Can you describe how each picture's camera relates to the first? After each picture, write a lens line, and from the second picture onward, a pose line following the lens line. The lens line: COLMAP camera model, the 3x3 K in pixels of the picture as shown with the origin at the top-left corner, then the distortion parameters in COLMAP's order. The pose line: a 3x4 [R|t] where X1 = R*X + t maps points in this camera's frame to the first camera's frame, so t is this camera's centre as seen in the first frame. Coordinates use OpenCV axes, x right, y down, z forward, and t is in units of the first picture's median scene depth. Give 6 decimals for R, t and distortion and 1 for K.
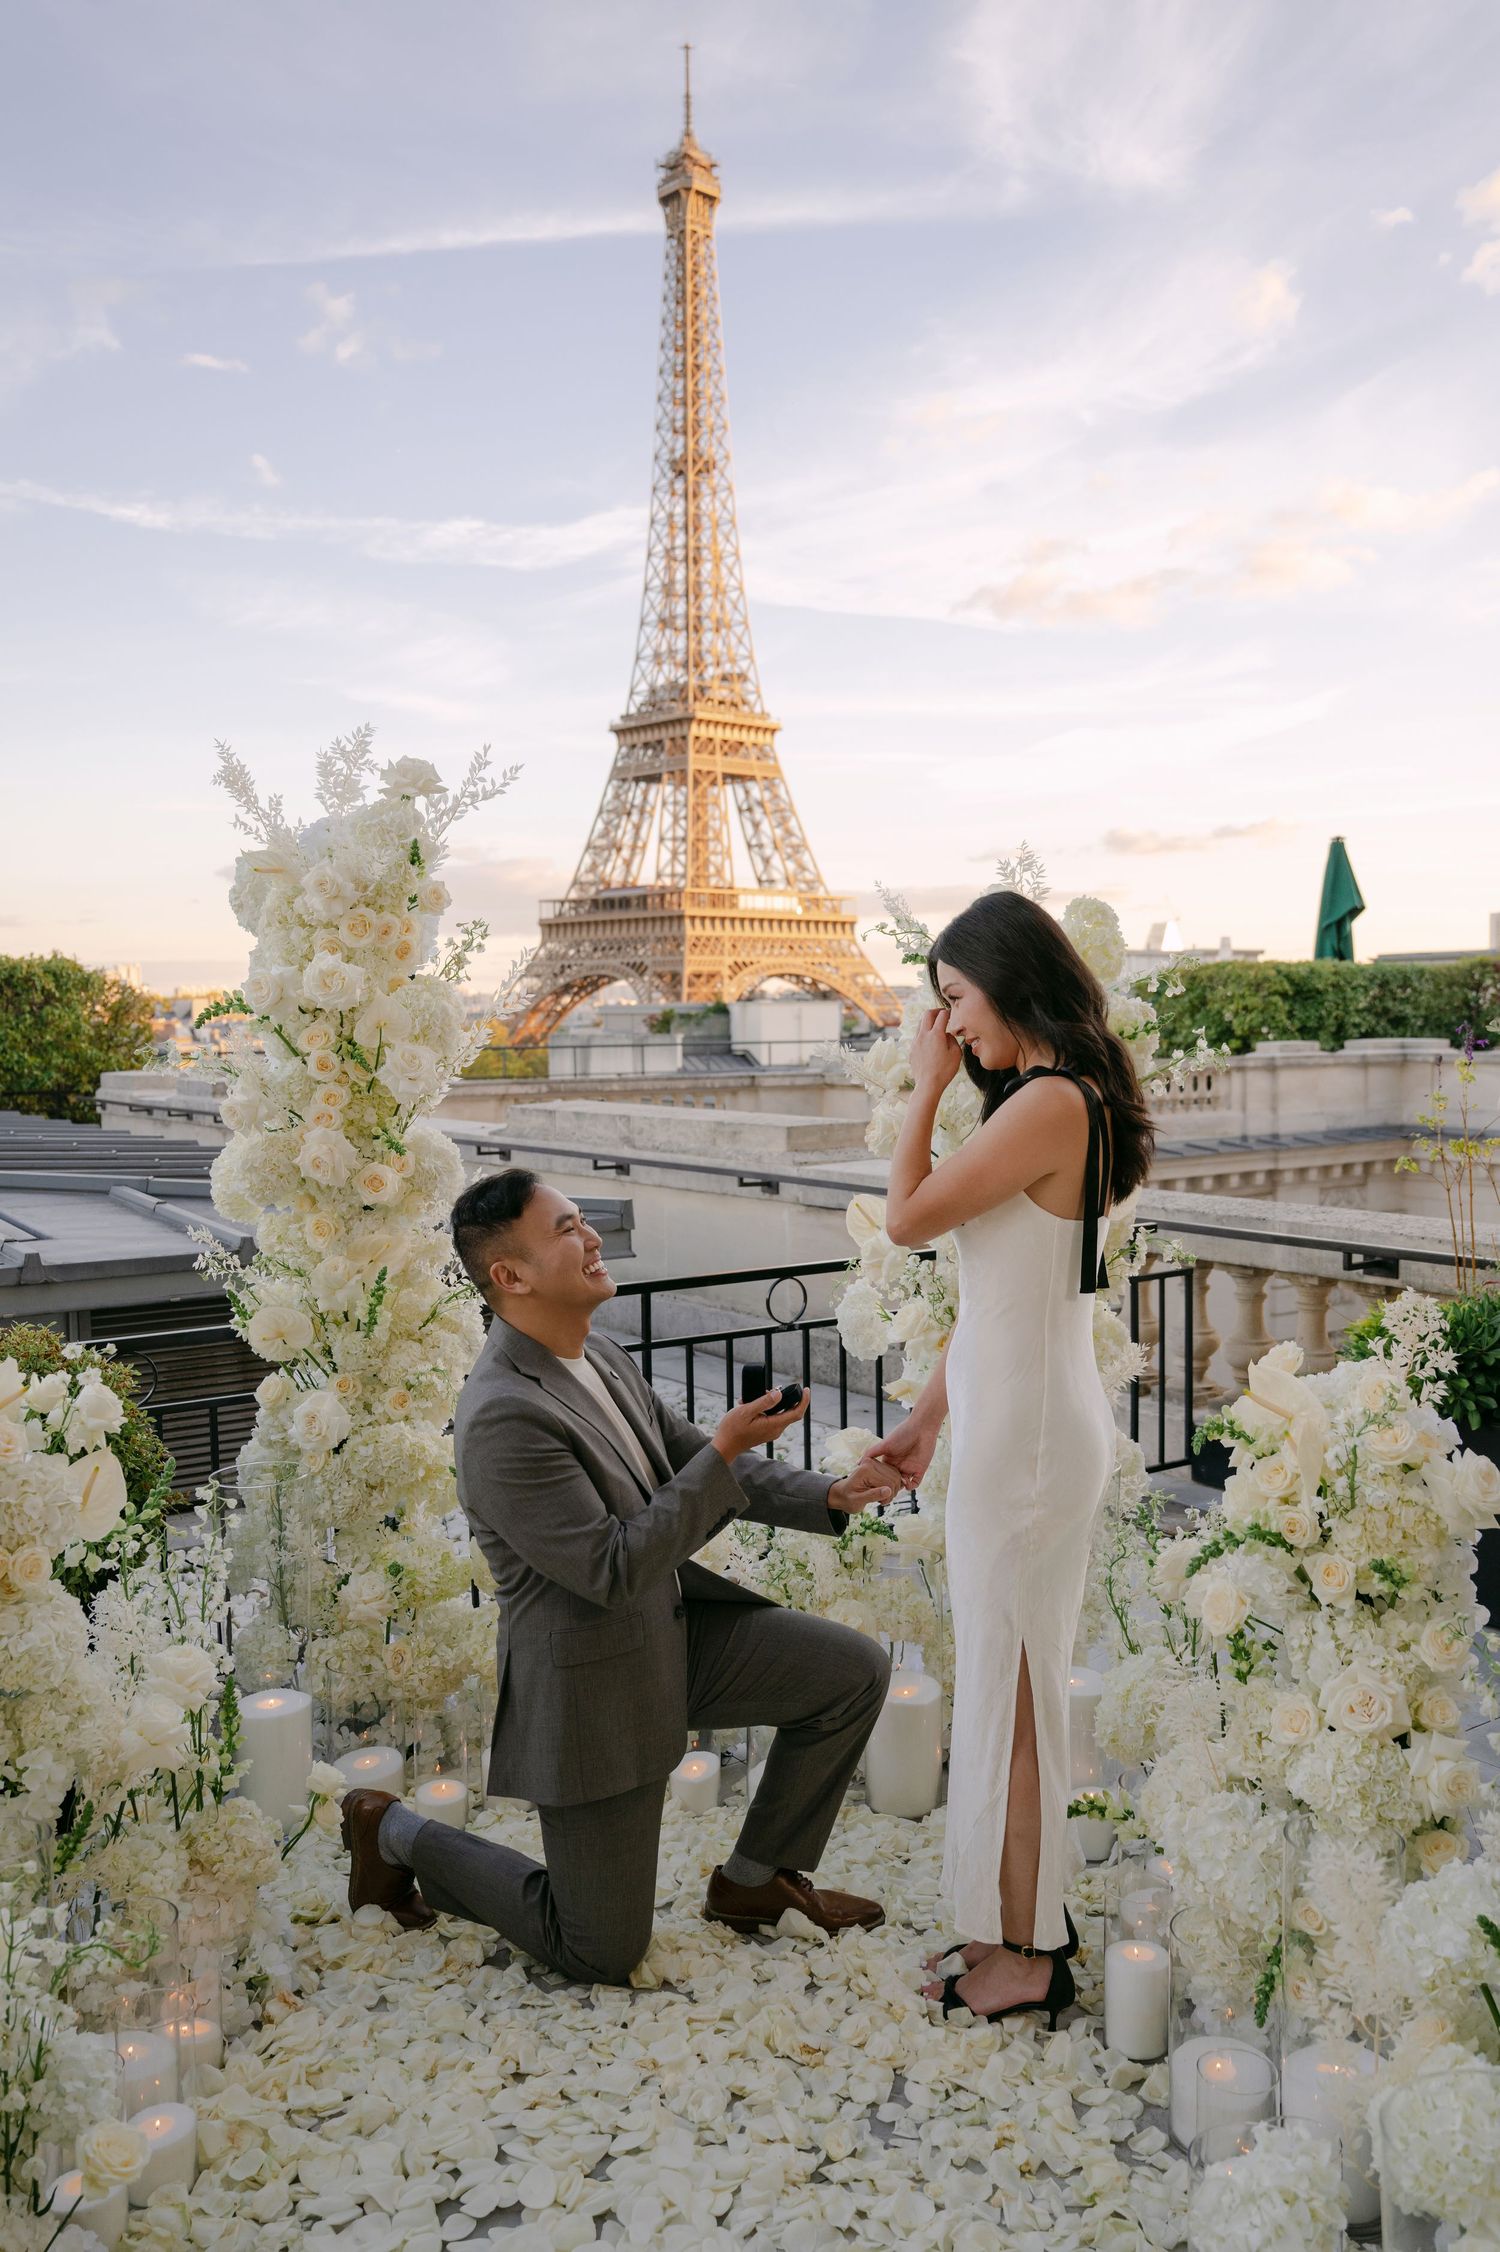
lens RADIAL K [[1895.4, 0, 776.7], [0, 1895.4, 1141.9], [0, 0, 1]] dist [-0.007337, 0.002536]
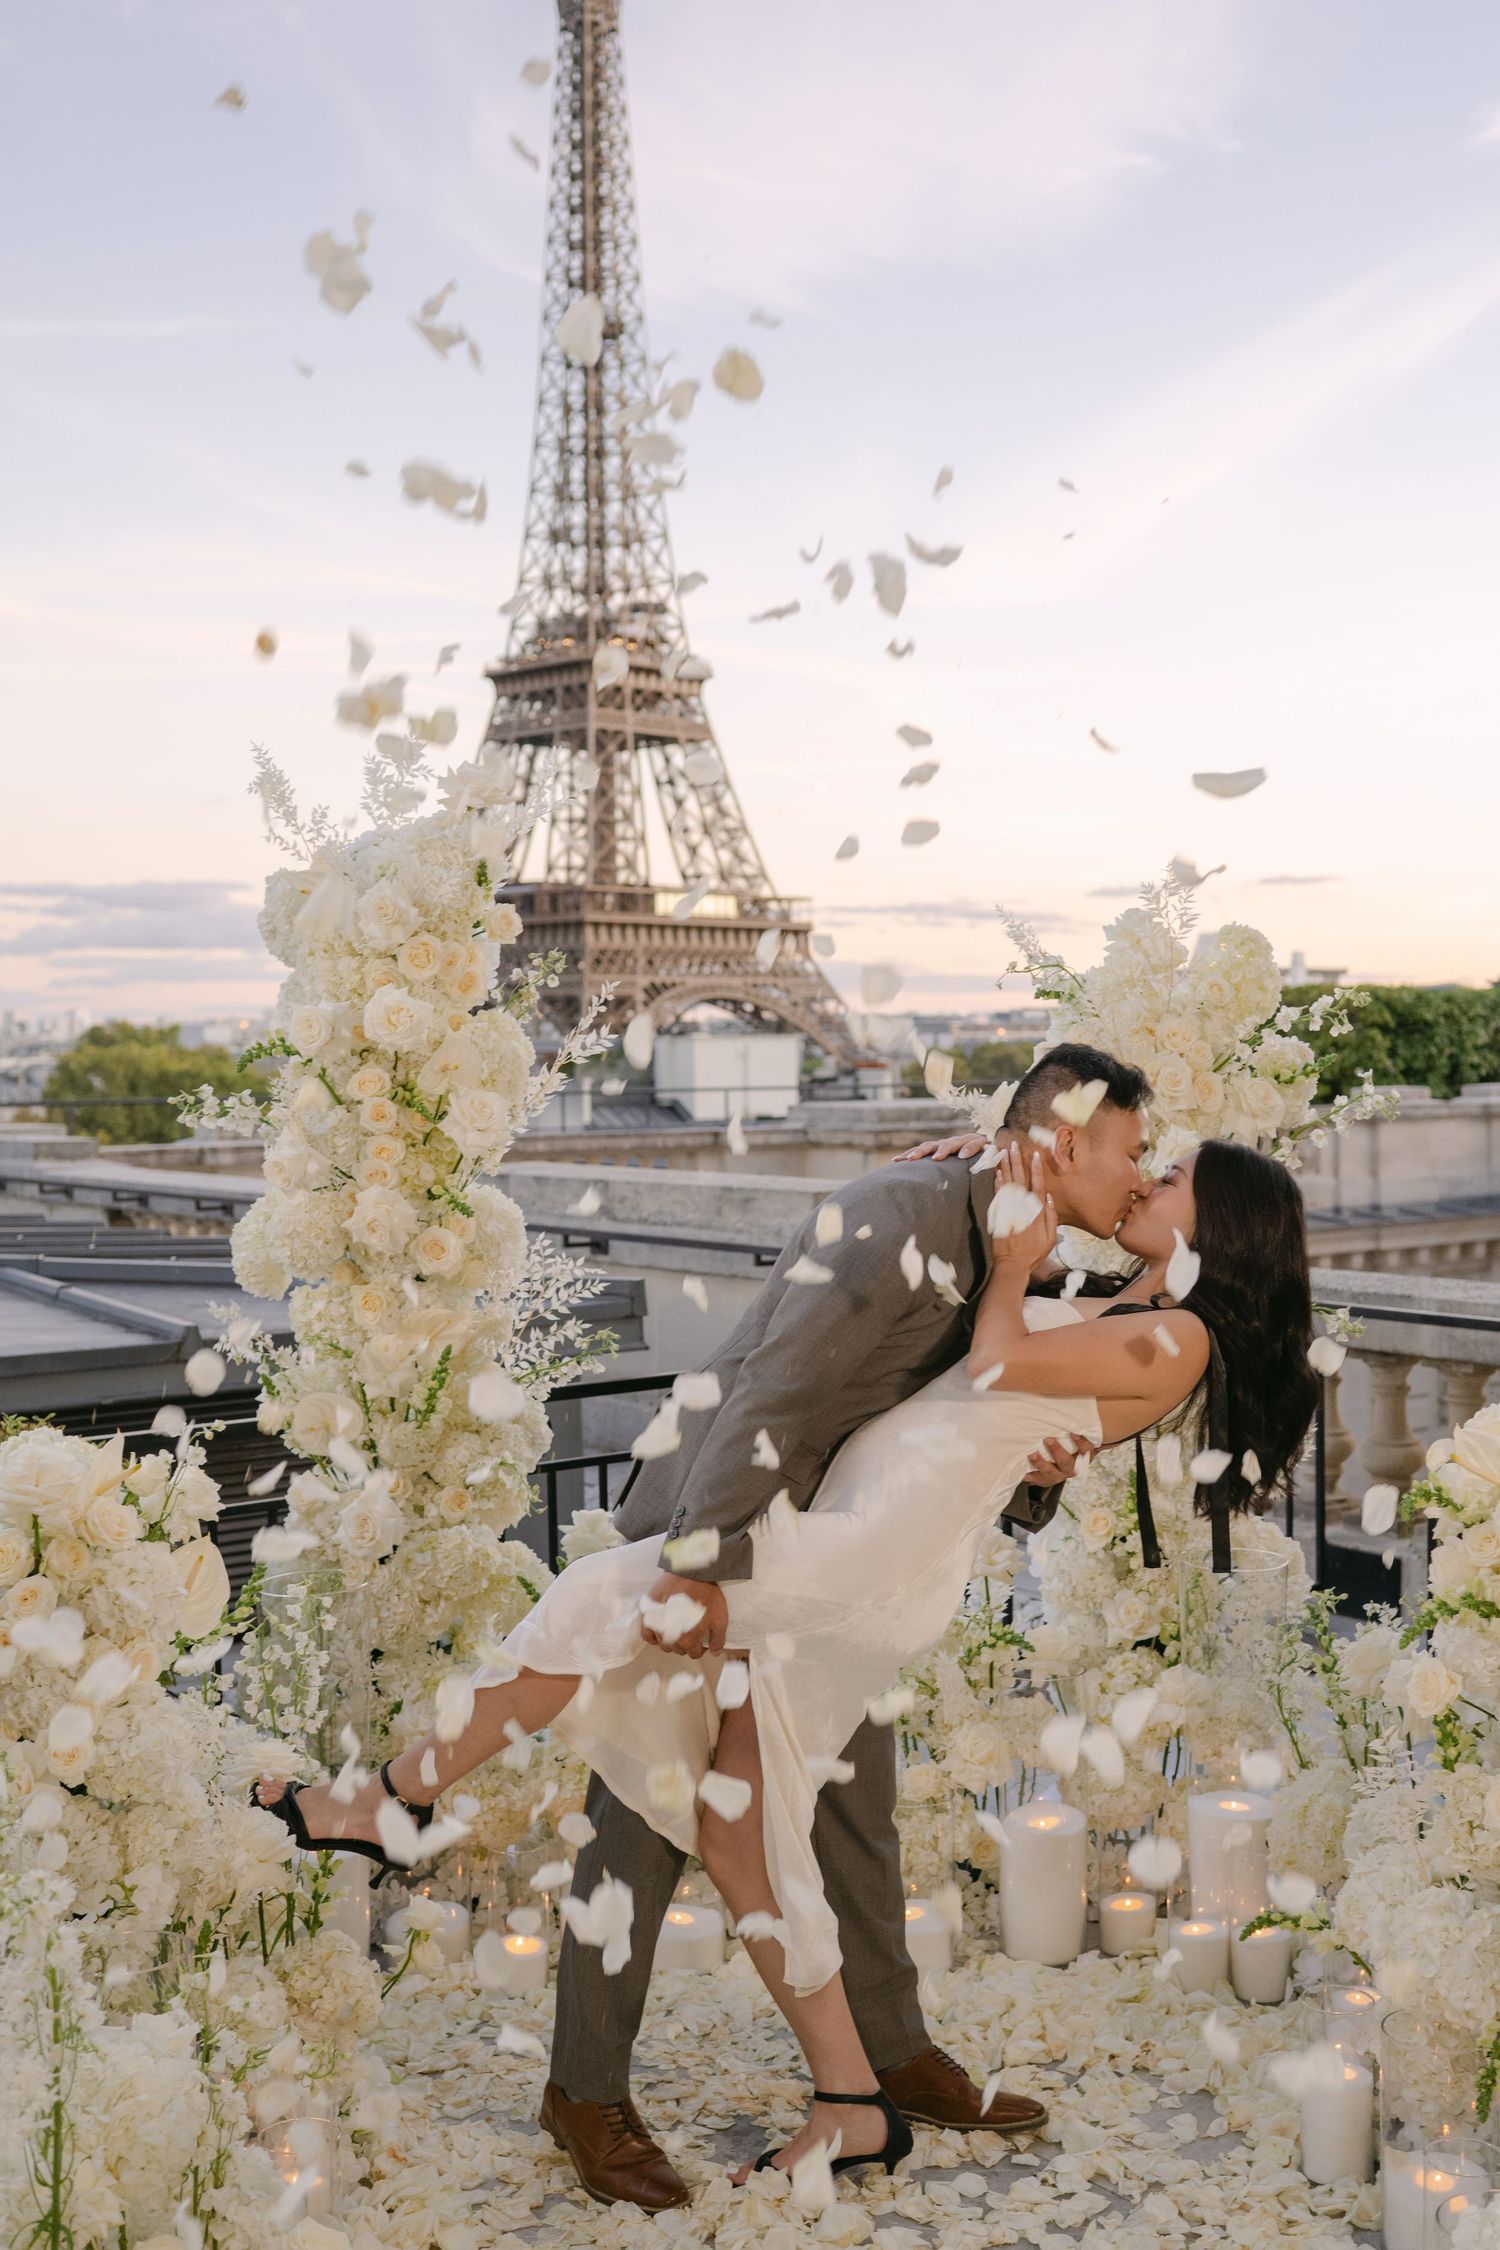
lens RADIAL K [[2511.4, 0, 855.8], [0, 2511.4, 1162.2], [0, 0, 1]] dist [-0.008614, 0.019432]
pose [[0.998256, -0.003409, 0.058939, -0.085817], [0.004792, 0.999716, -0.023342, 0.009396], [-0.058843, 0.023584, 0.997989, -0.163108]]
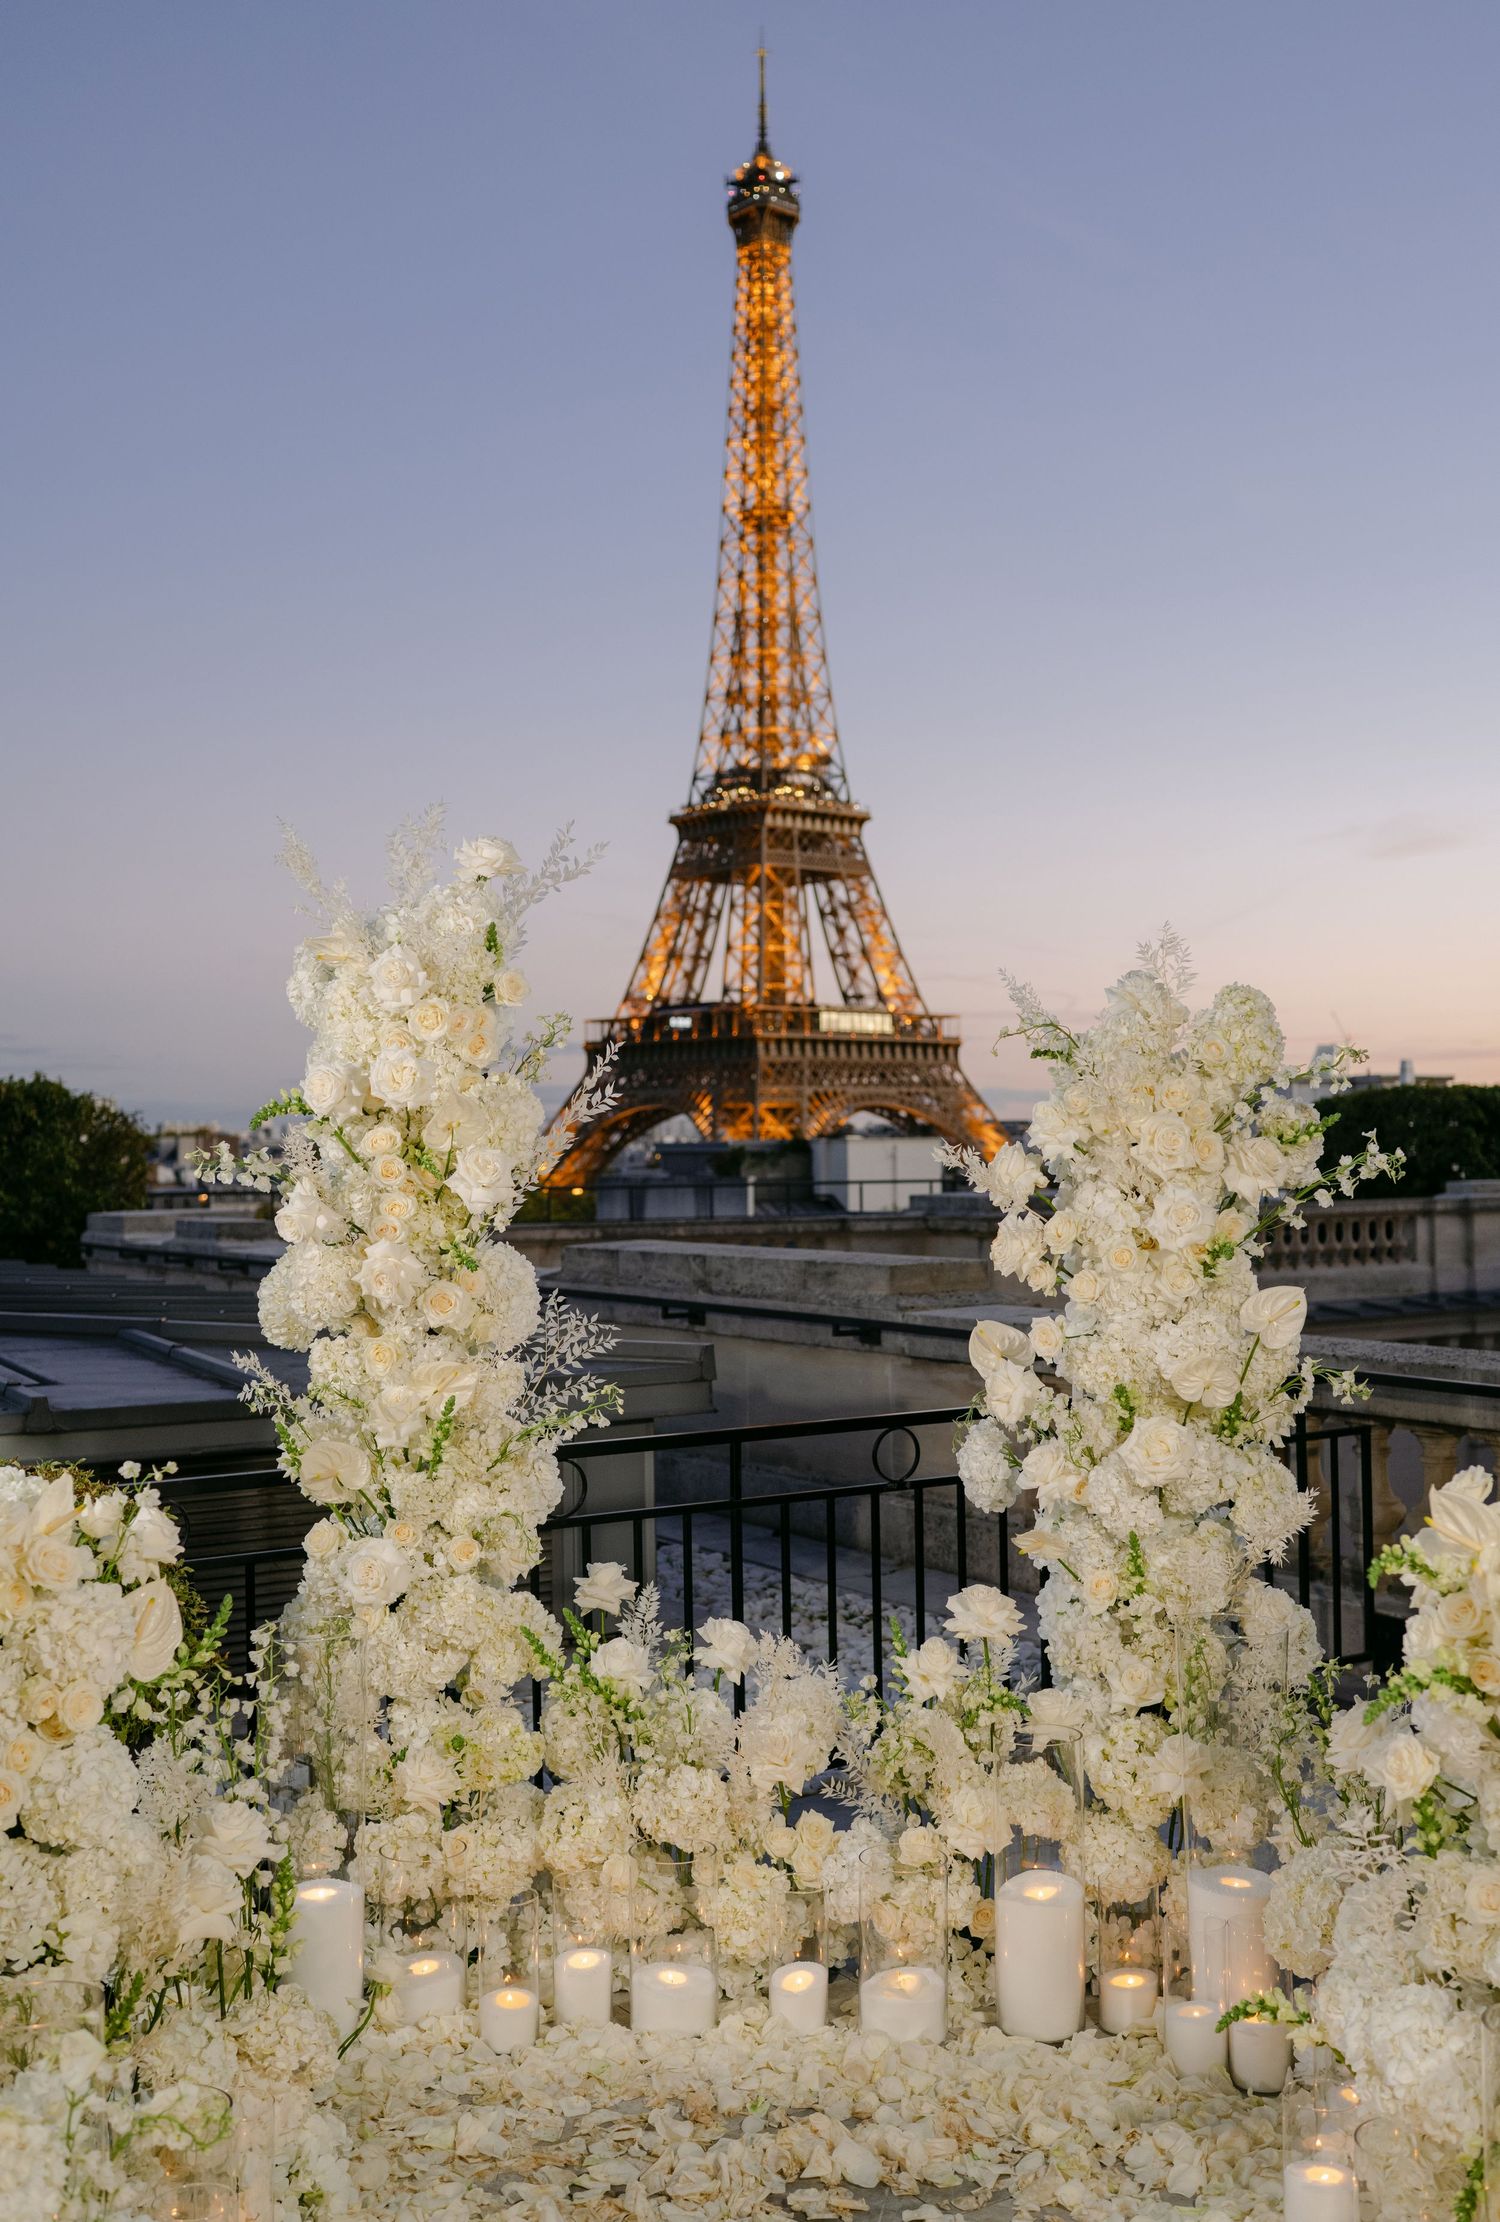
lens RADIAL K [[2265.2, 0, 755.8], [0, 2265.2, 1109.7], [0, 0, 1]] dist [-0.002696, 0.009804]
pose [[0.998825, -0.001429, -0.048433, -0.011801], [-0.002784, 0.996222, -0.086803, 0.022968], [0.048374, 0.086836, 0.995047, -0.066462]]
